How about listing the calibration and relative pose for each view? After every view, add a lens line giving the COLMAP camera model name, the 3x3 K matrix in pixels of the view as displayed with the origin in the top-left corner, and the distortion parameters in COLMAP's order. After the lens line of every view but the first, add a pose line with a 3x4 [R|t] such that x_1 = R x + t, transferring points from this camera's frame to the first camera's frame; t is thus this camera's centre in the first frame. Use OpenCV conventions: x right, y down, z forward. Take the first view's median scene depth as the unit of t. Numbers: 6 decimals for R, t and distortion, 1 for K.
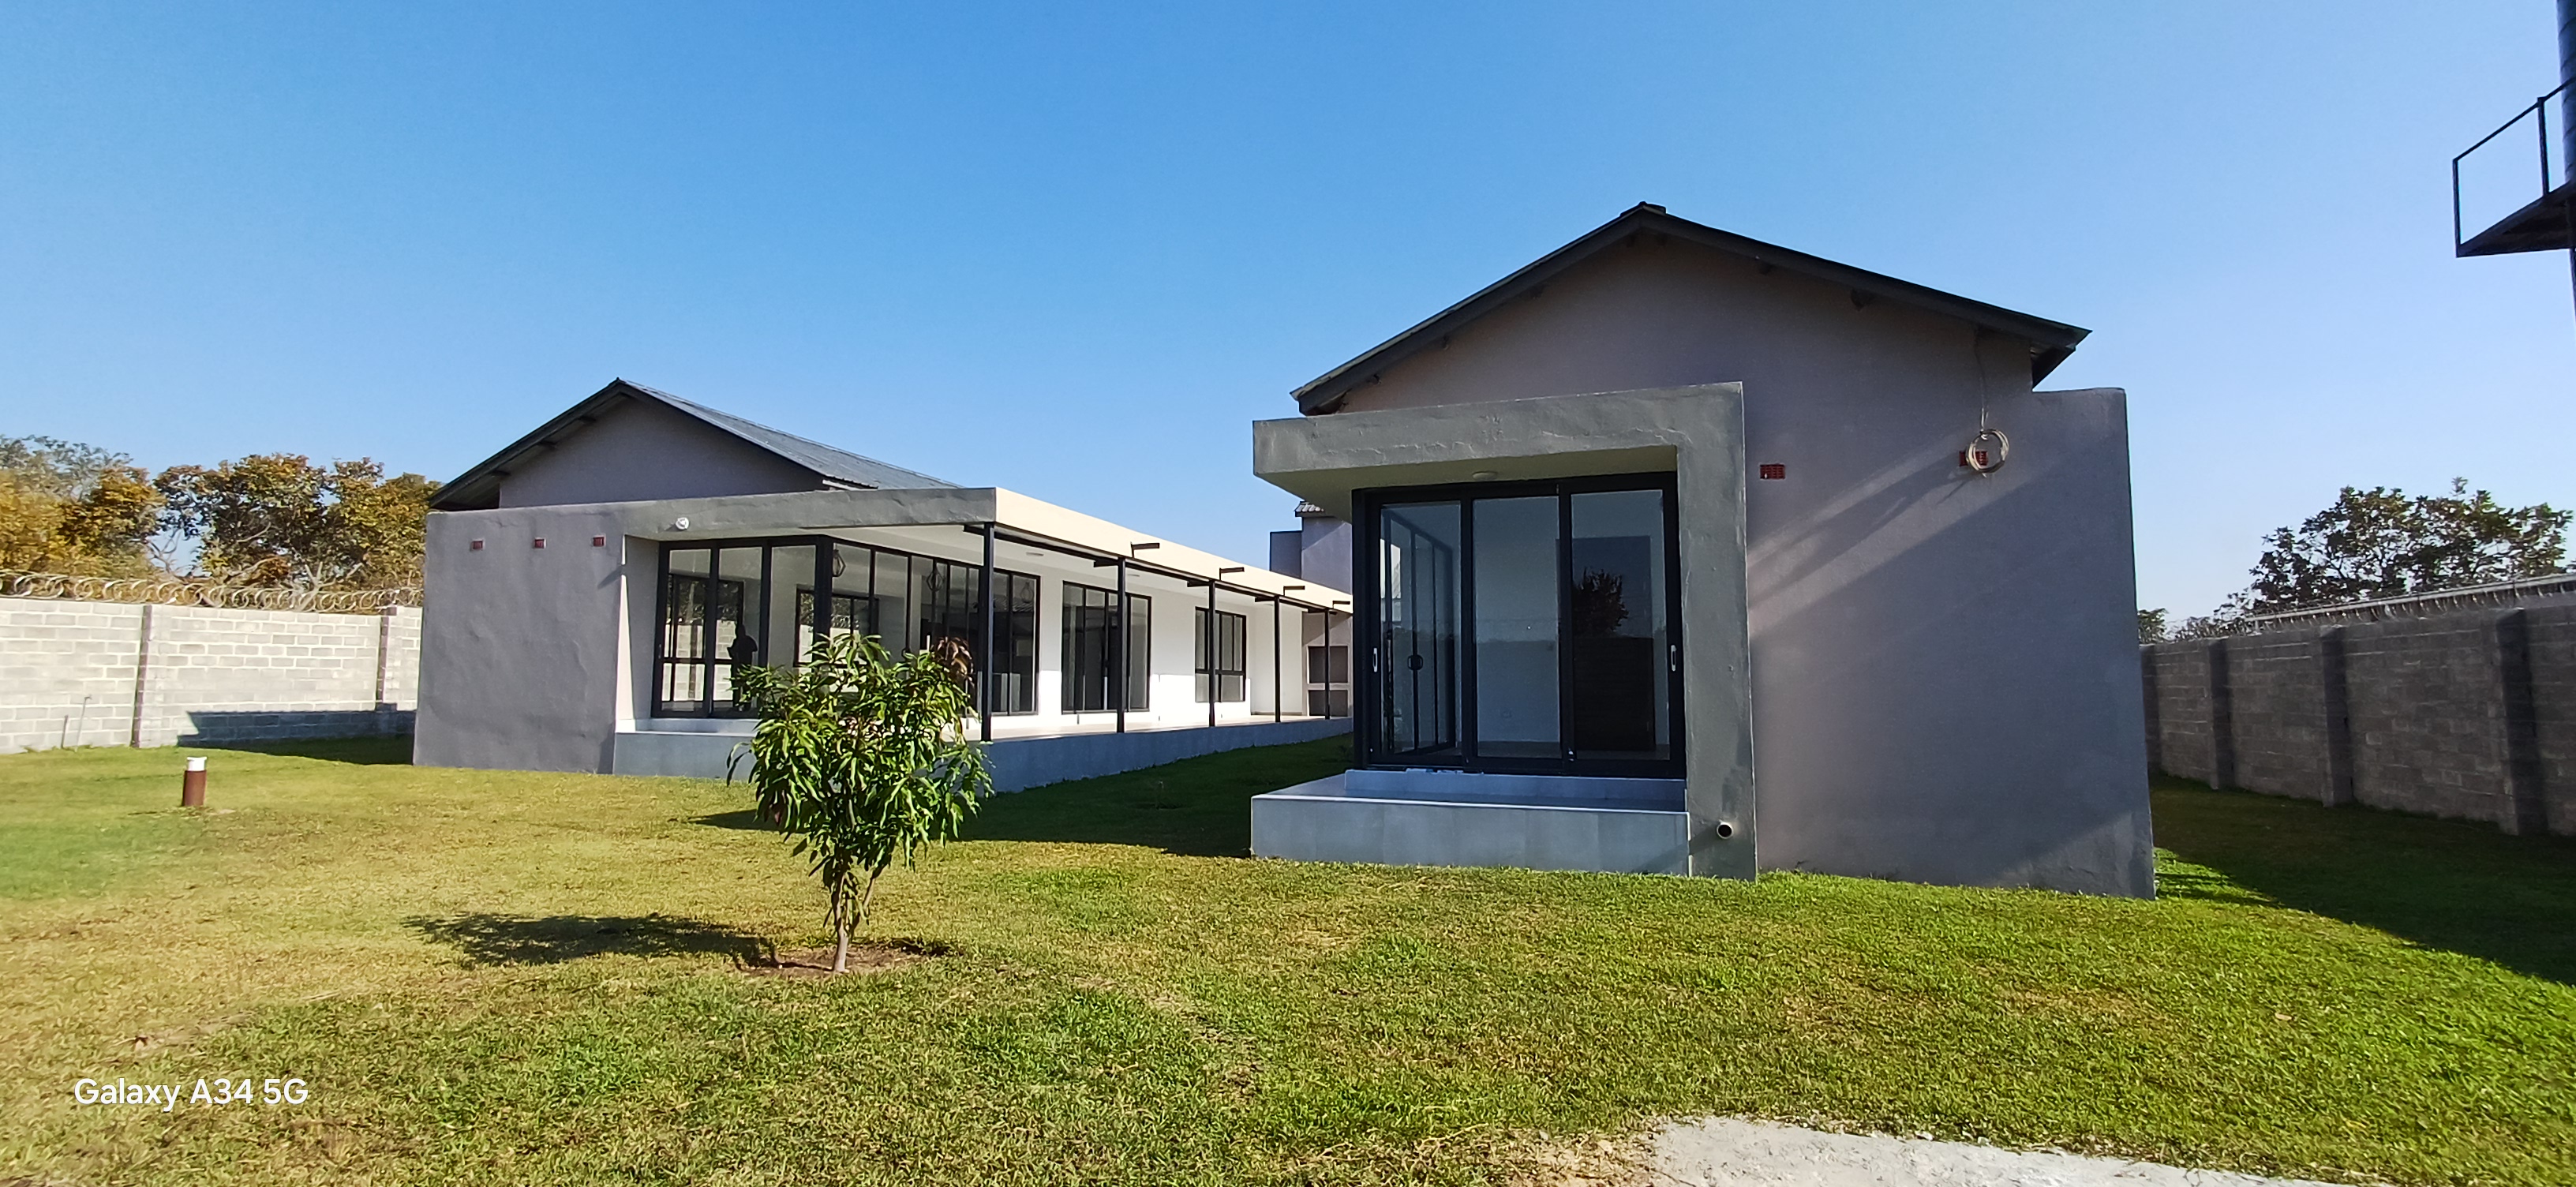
lens RADIAL K [[1195.0, 0, 1290.4], [0, 1195.0, 591.2], [0, 0, 1]] dist [-0.002442, 0.005159]
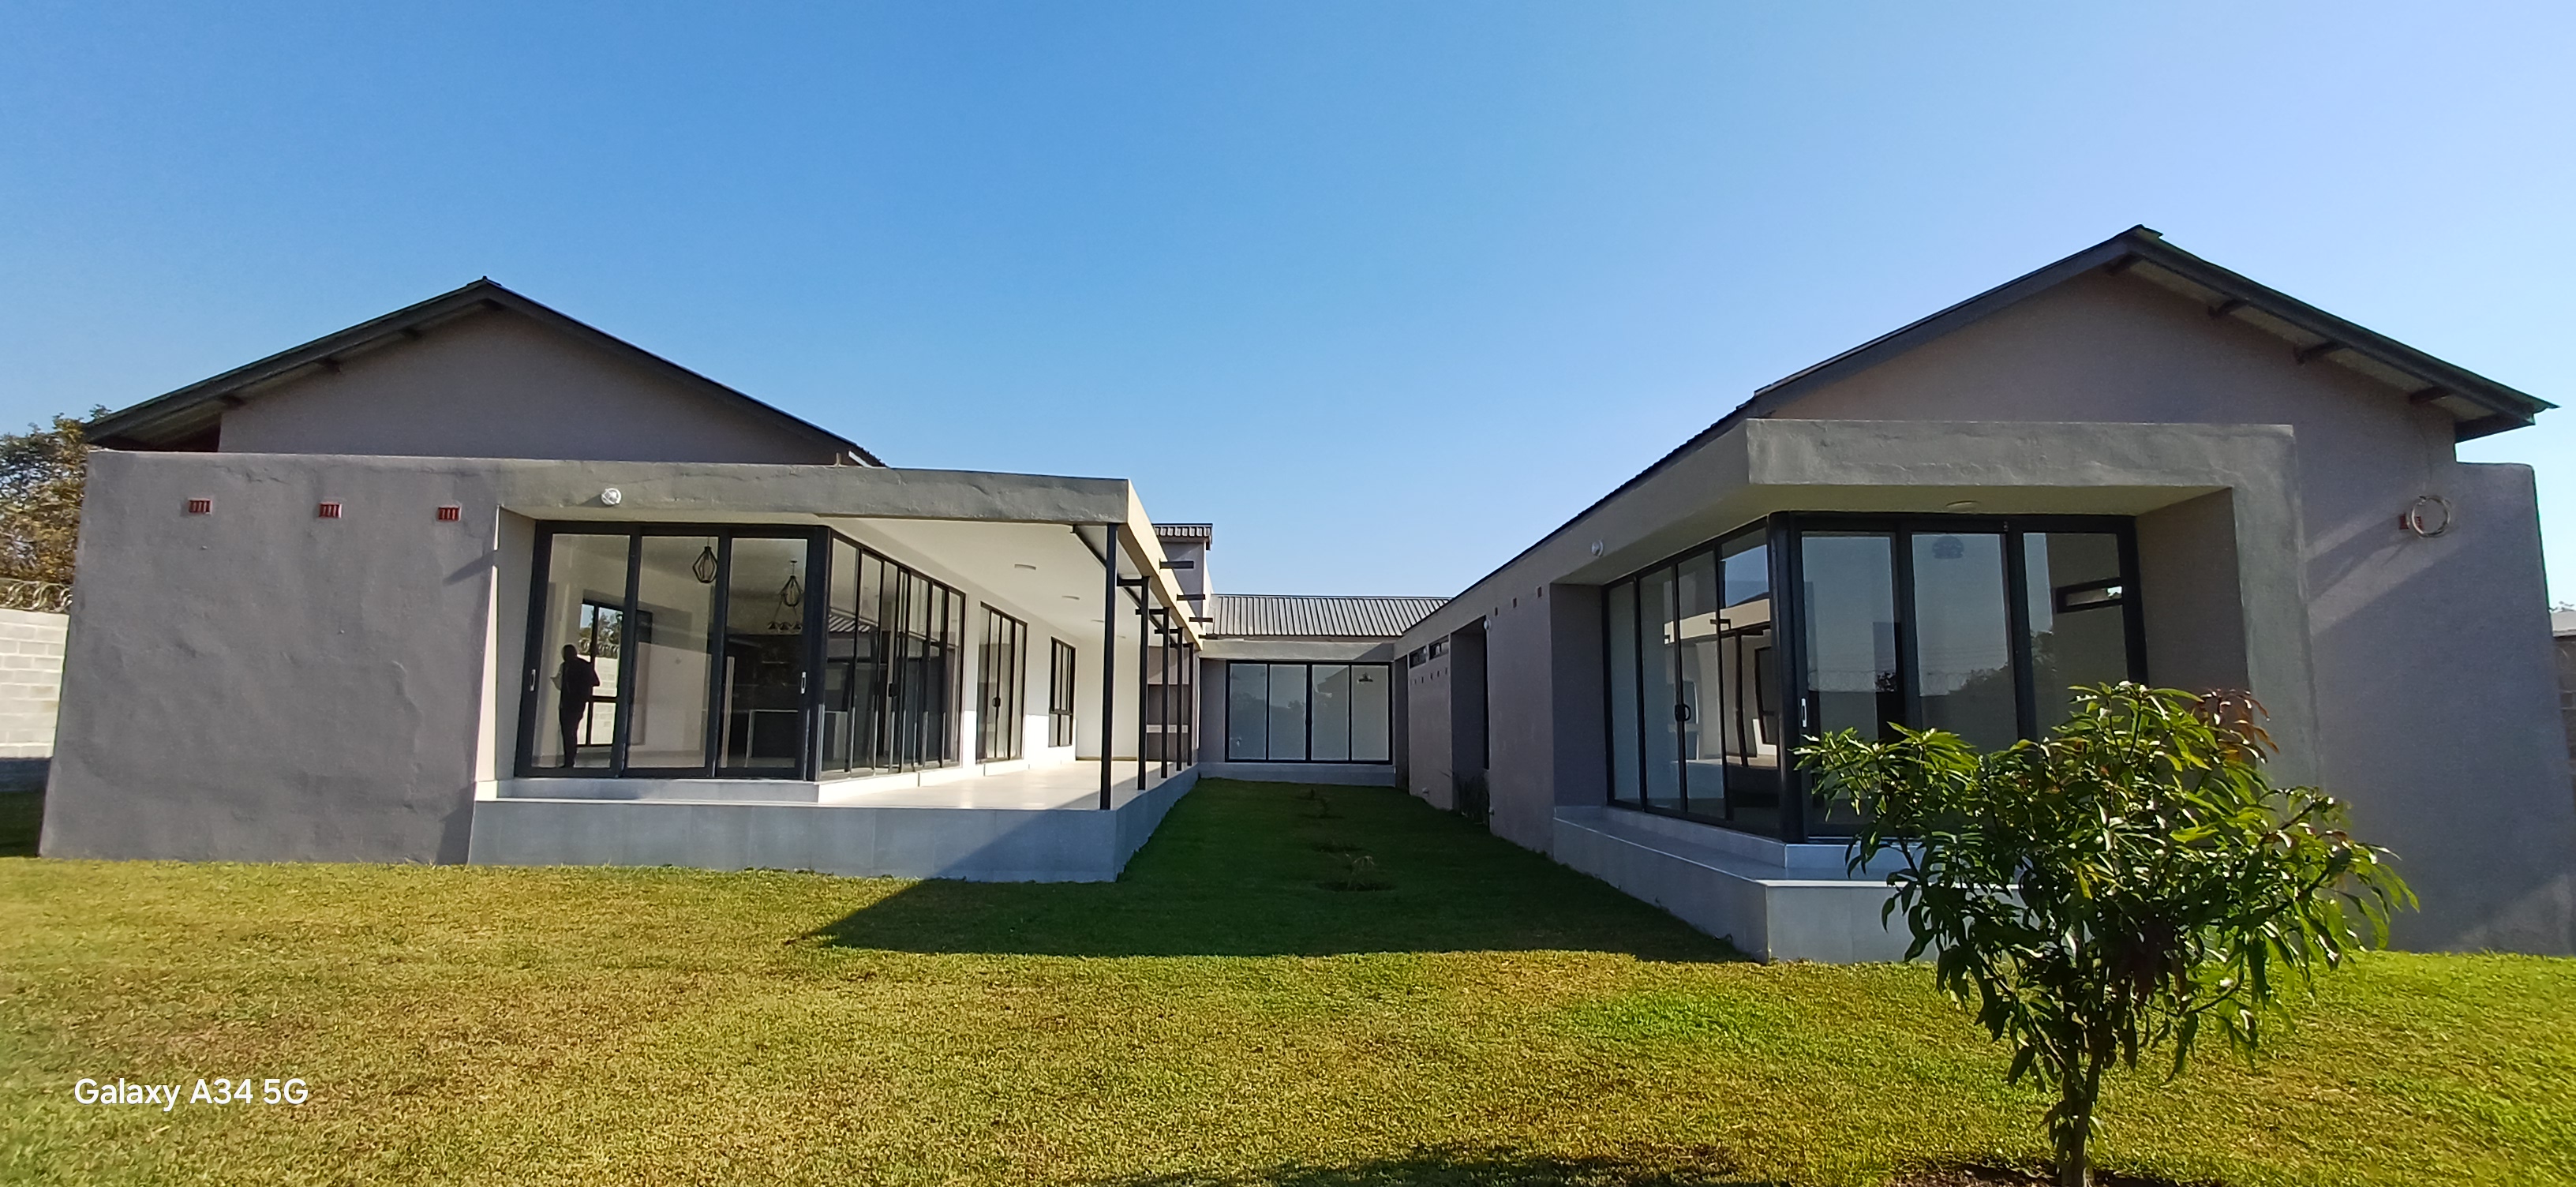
lens RADIAL K [[1195.0, 0, 1290.4], [0, 1195.0, 591.2], [0, 0, 1]] dist [-0.002442, 0.005159]
pose [[0.937998, 0.045656, 0.343622, -0.372371], [-0.035128, 0.998705, -0.036804, 0.009851], [-0.344857, 0.022451, 0.938387, 0.213434]]
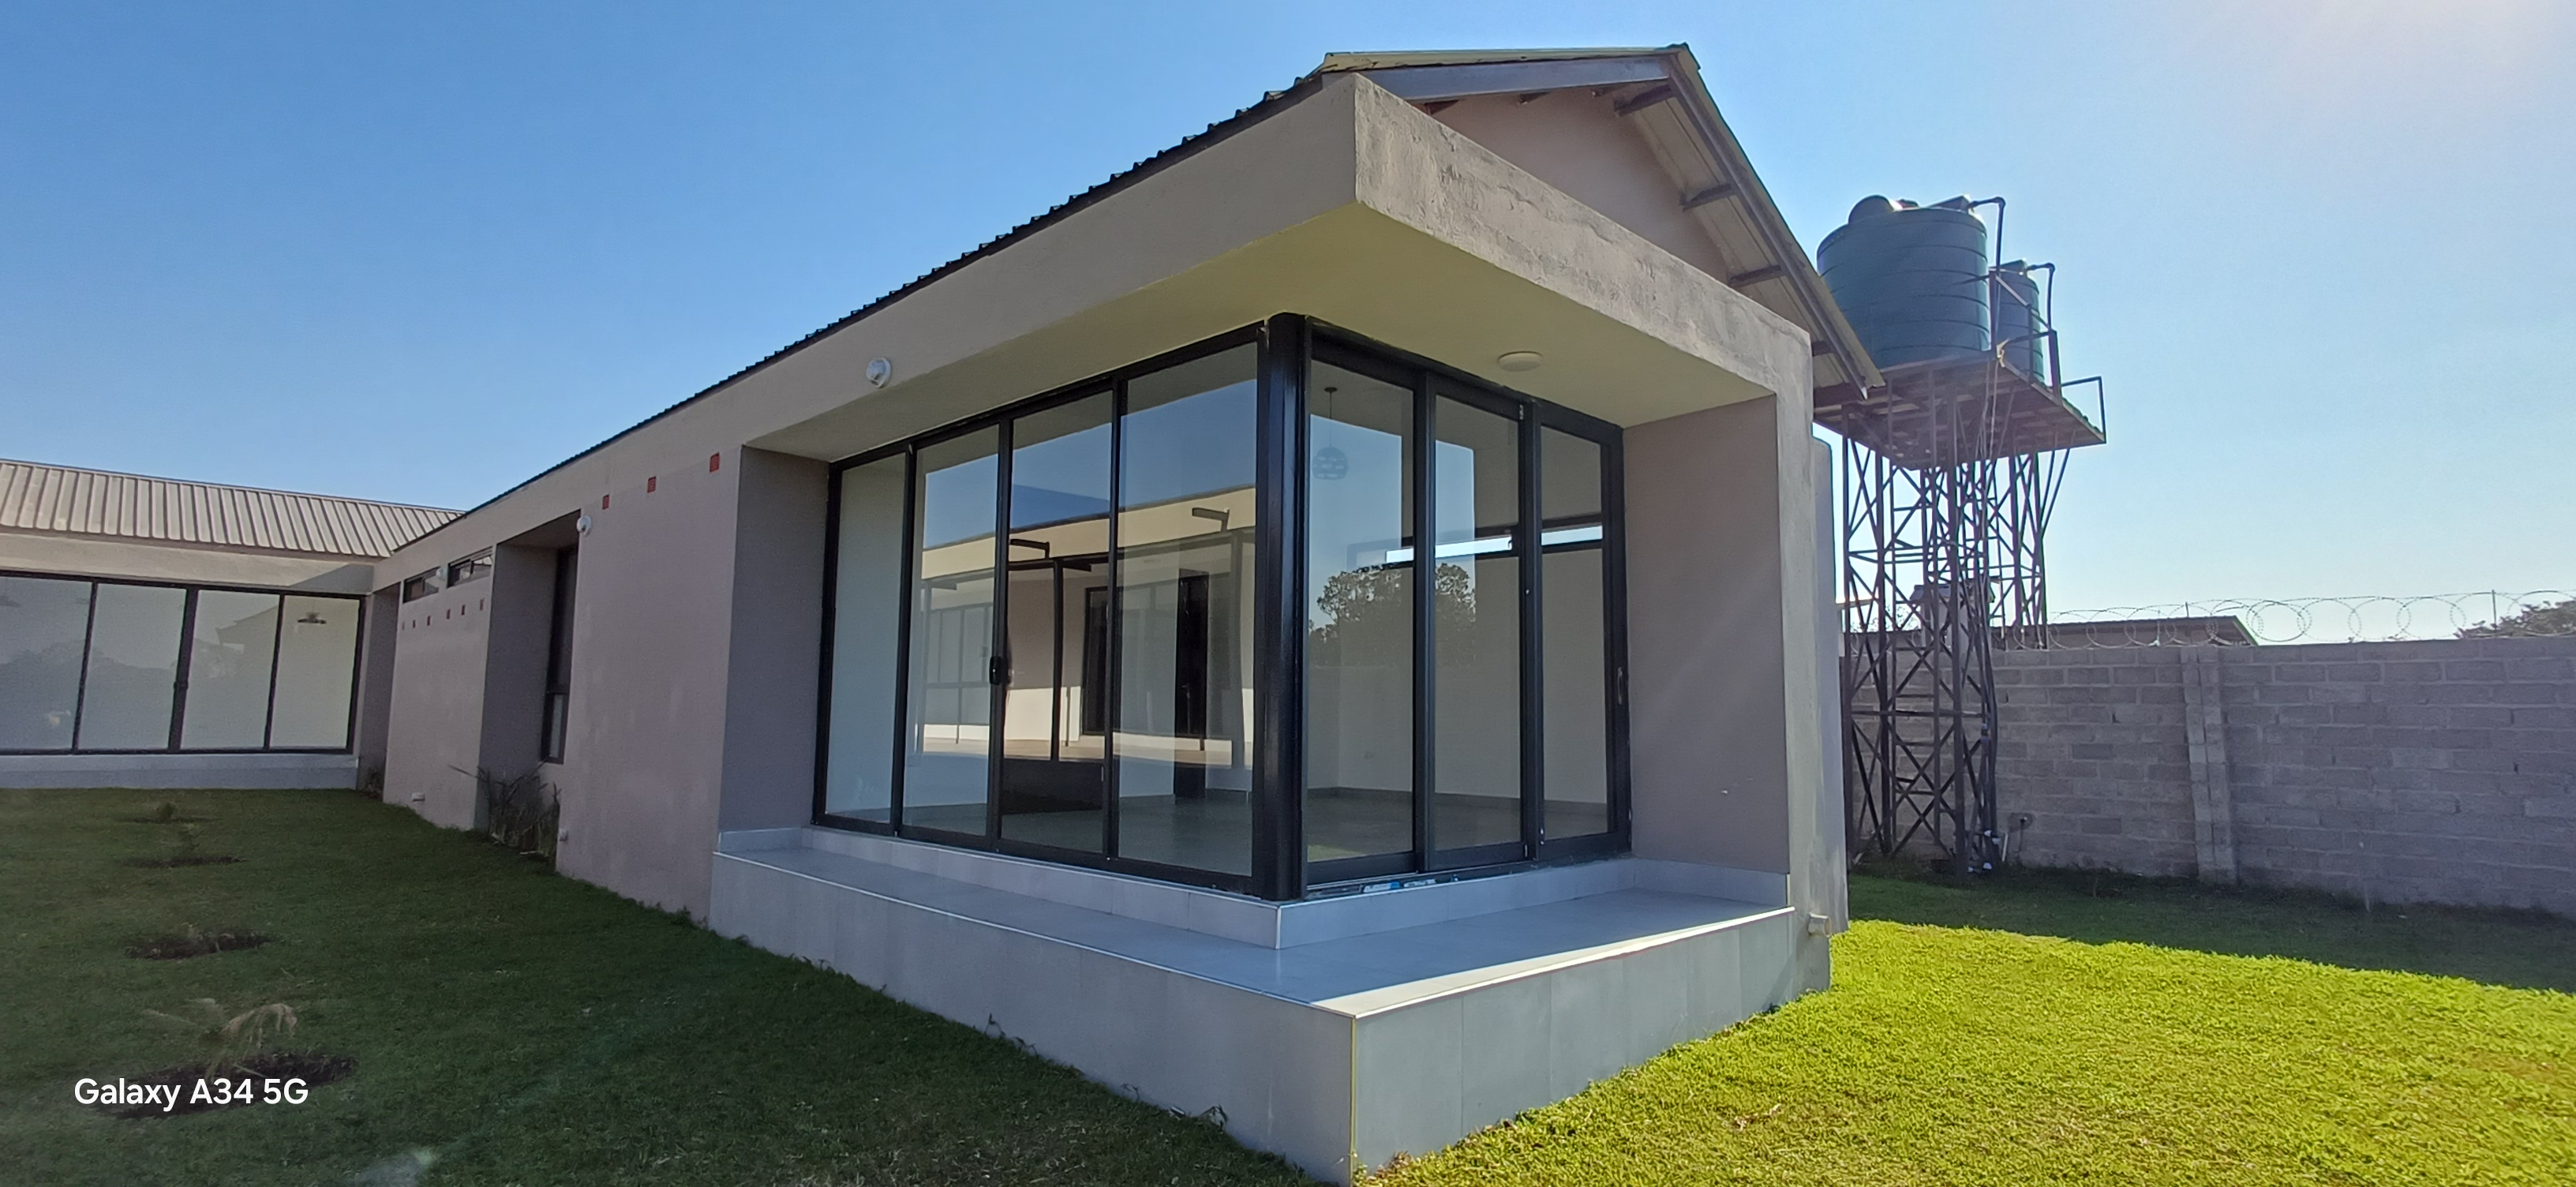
lens RADIAL K [[1196.8, 0, 1288.0], [0, 1196.8, 593.5], [0, 0, 1]] dist [0.000557, -0.000248]
pose [[0.450973, 0.098306, 0.887107, -0.239267], [-0.088625, 0.993936, -0.065091, 0.038147], [-0.888127, -0.049266, 0.456950, 0.512985]]
